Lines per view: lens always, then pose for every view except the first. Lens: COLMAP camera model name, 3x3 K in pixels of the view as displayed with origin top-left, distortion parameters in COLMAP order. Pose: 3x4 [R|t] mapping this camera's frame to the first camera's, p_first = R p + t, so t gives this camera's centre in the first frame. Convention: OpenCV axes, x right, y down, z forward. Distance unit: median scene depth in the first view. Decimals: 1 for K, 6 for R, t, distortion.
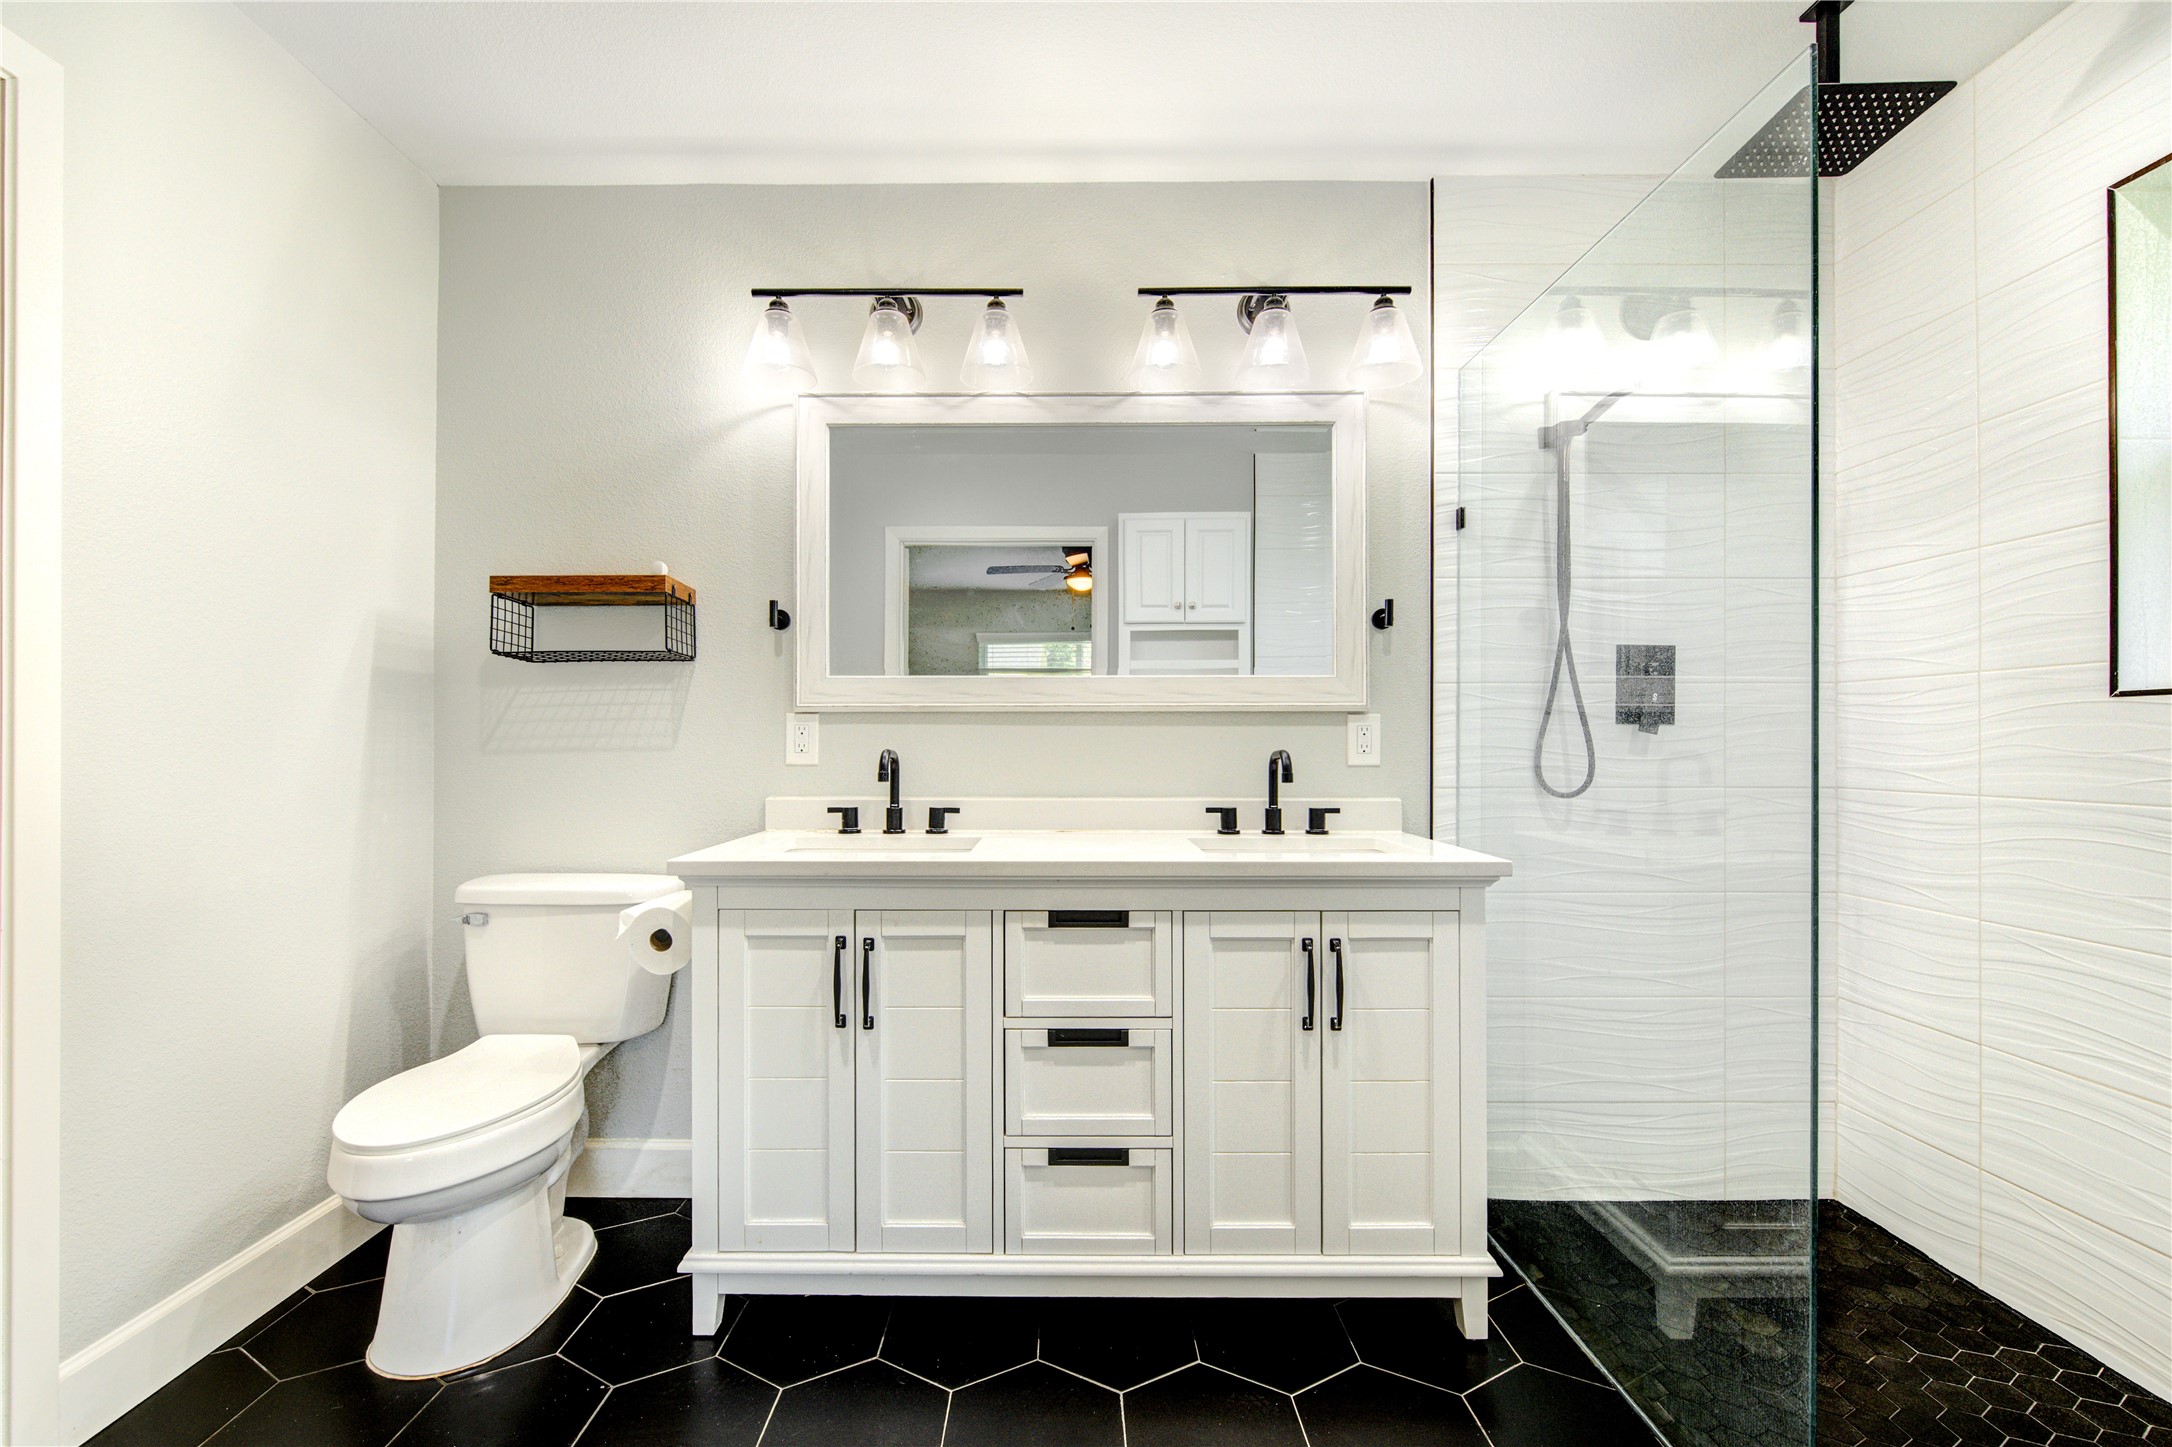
lens RADIAL K [[927.0, 0, 1067.3], [0, 927.0, 736.9], [0, 0, 1]] dist [0.001013, -0.002020]
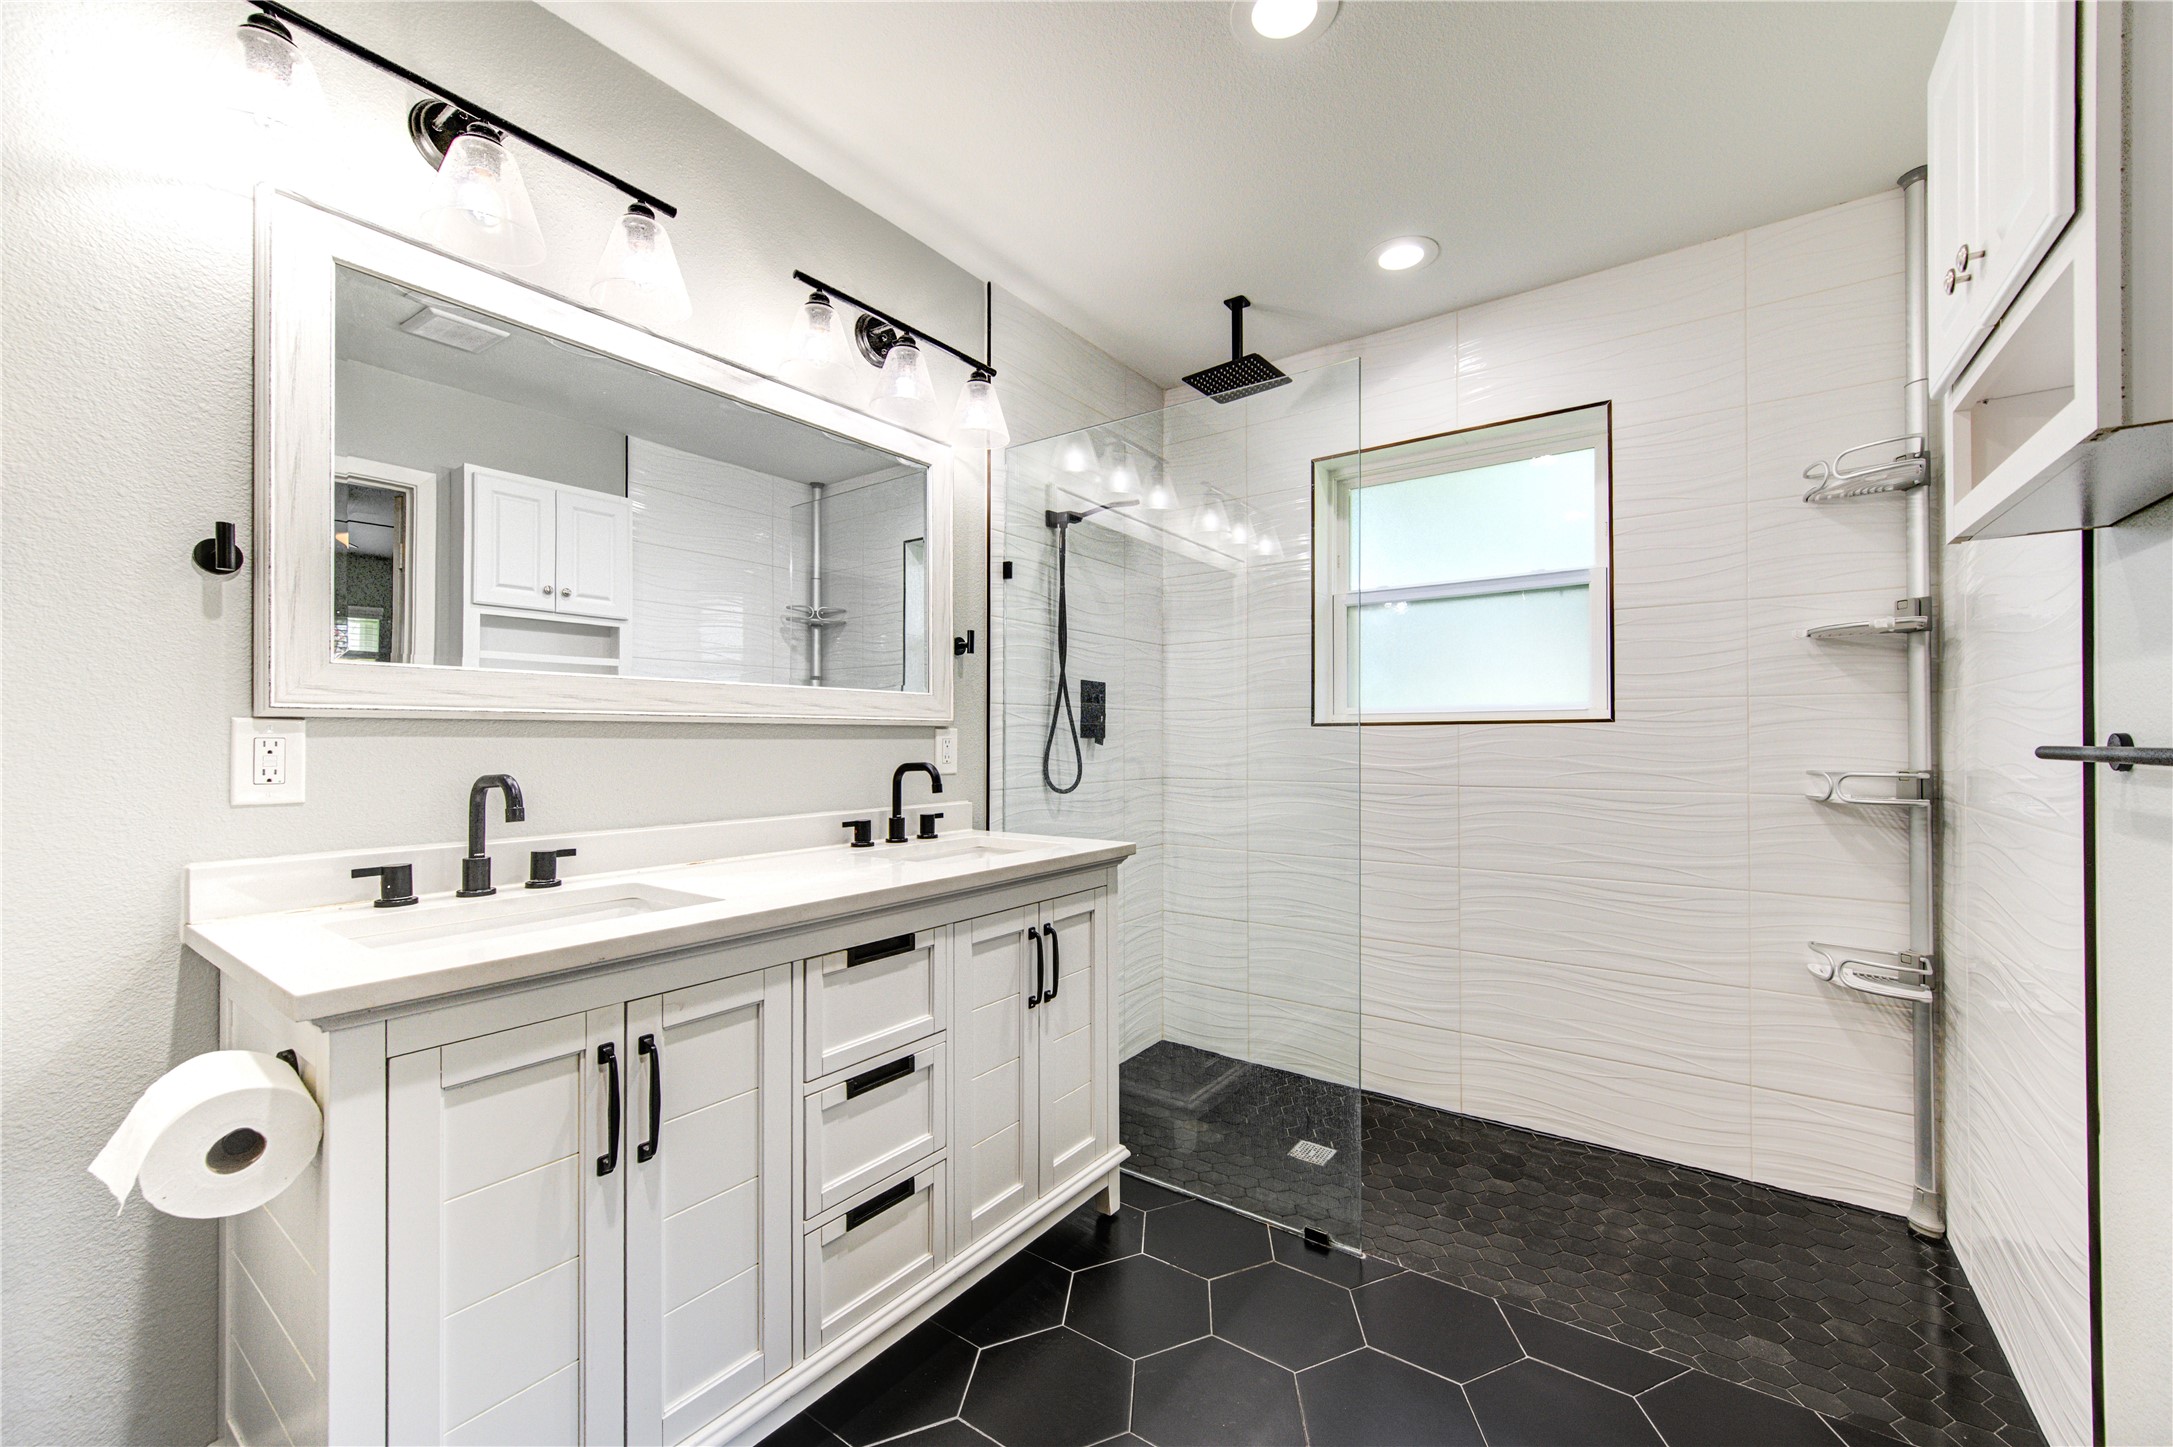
lens RADIAL K [[857.6, 0, 1103.8], [0, 857.6, 733.1], [0, 0, 1]] dist [0.003544, -0.001282]
pose [[0.580420, 0.005374, 0.814300, -0.445520], [-0.001691, 0.999984, -0.005394, -0.014715], [-0.814316, 0.001754, 0.580420, 0.249667]]
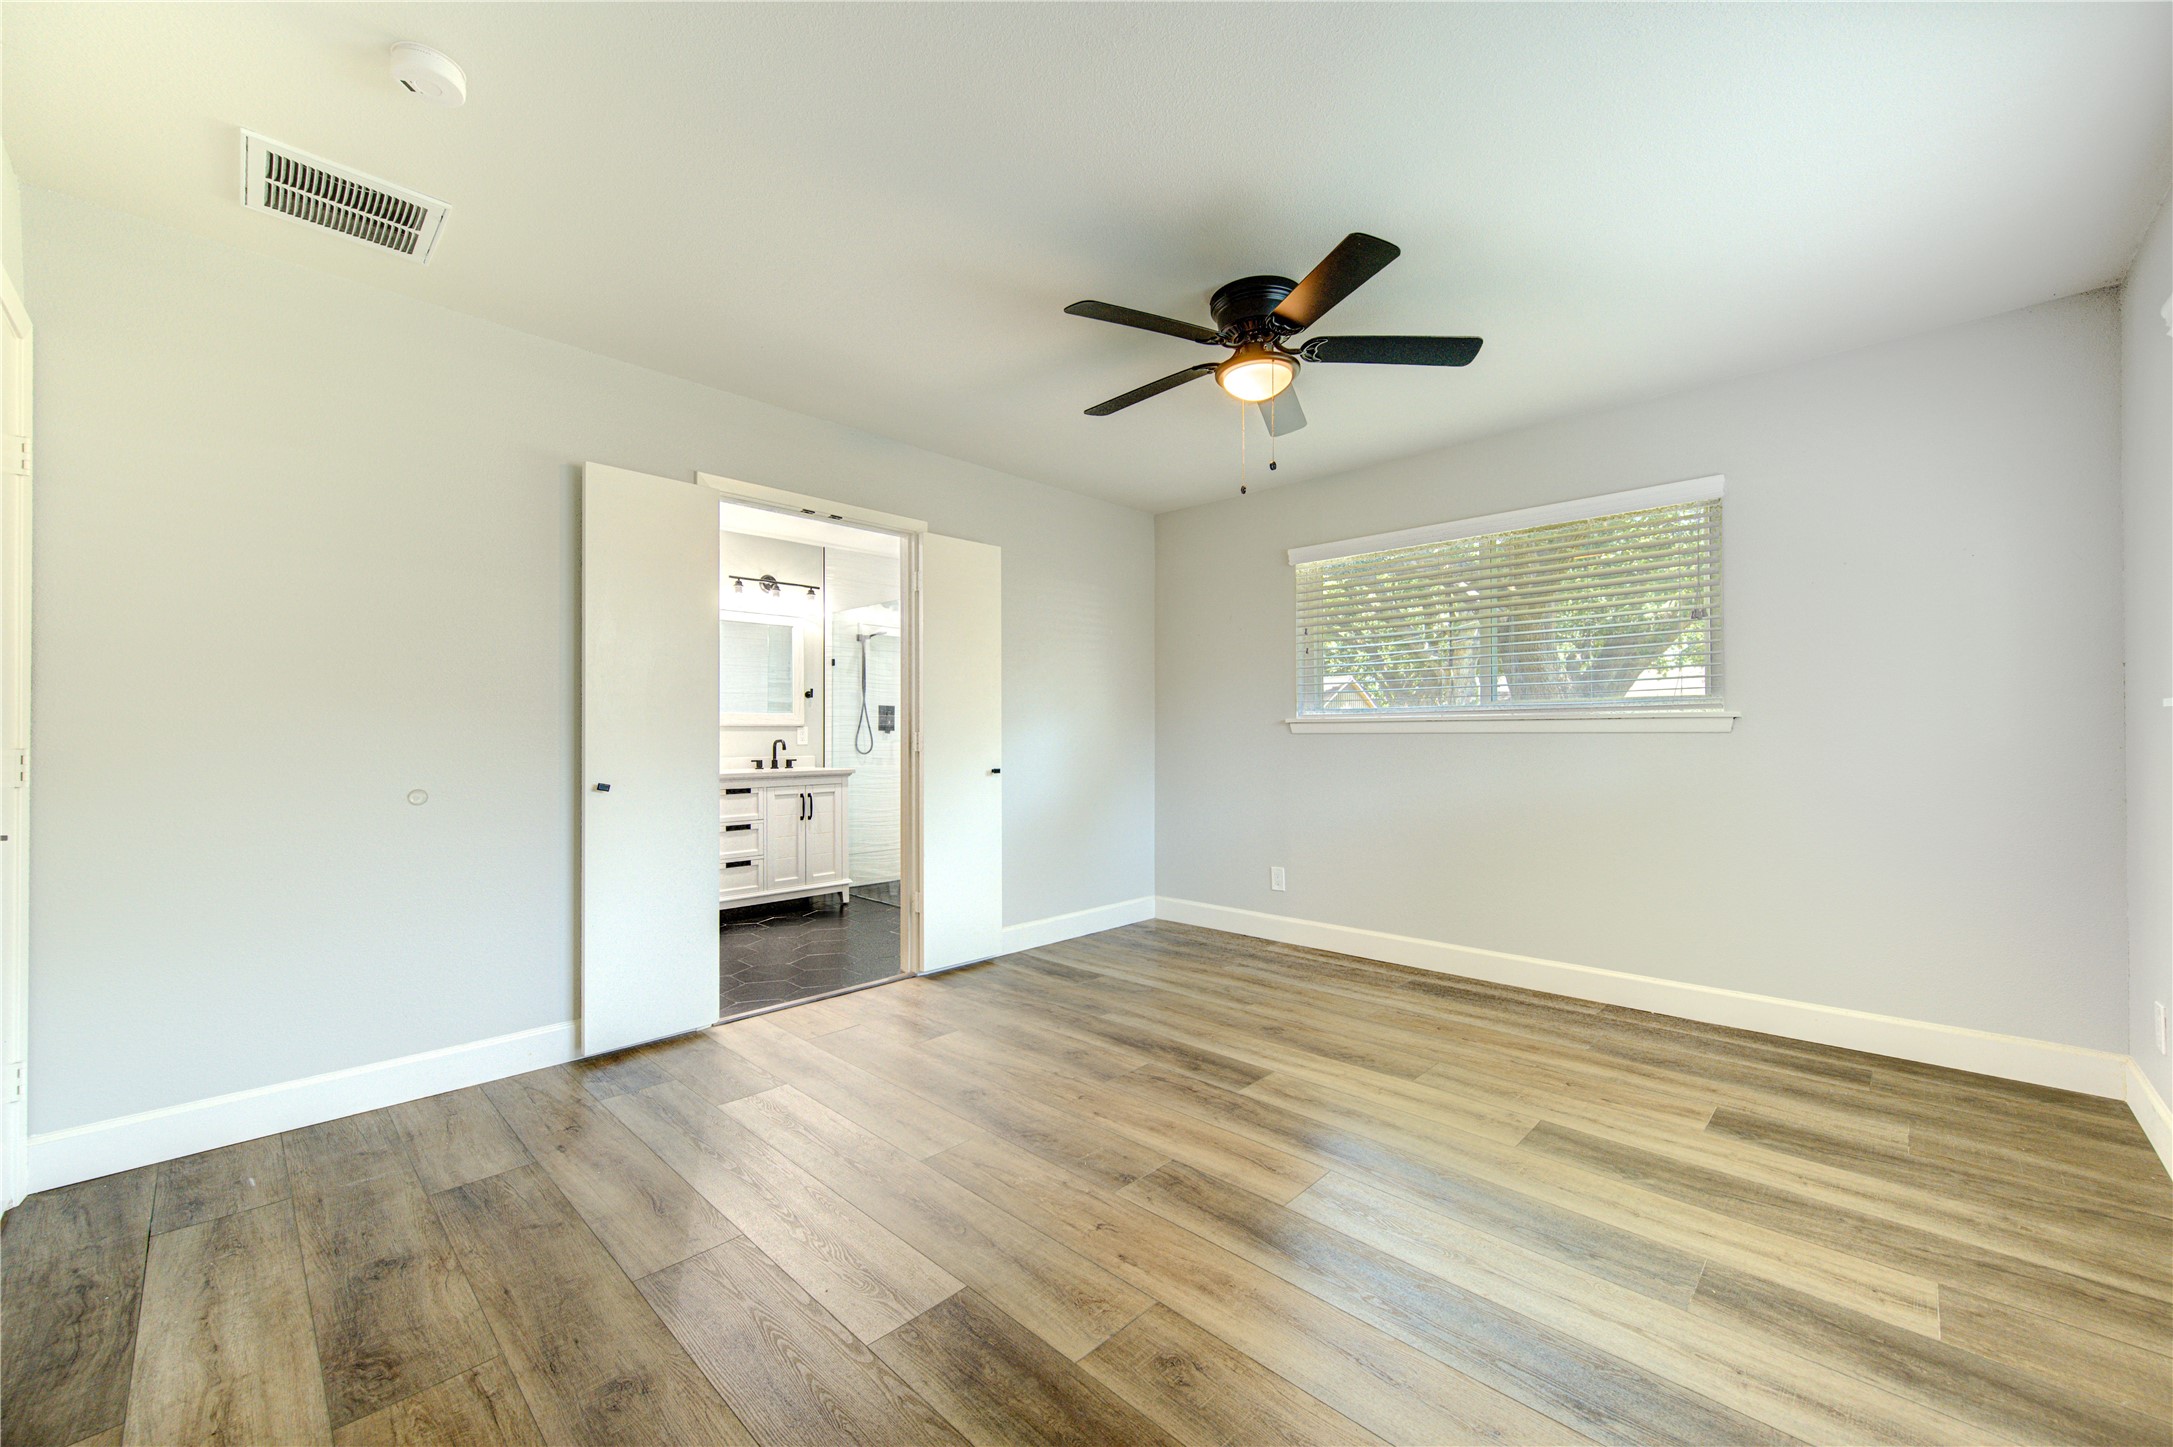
lens RADIAL K [[857.6, 0, 1096.0], [0, 857.6, 715.1], [0, 0, 1]] dist [0.003544, -0.001282]
pose [[0.698322, 0.008005, 0.715739, -1.018954], [0.007706, 0.999795, -0.018701, -0.005242], [-0.715743, 0.018575, 0.698117, -1.628164]]
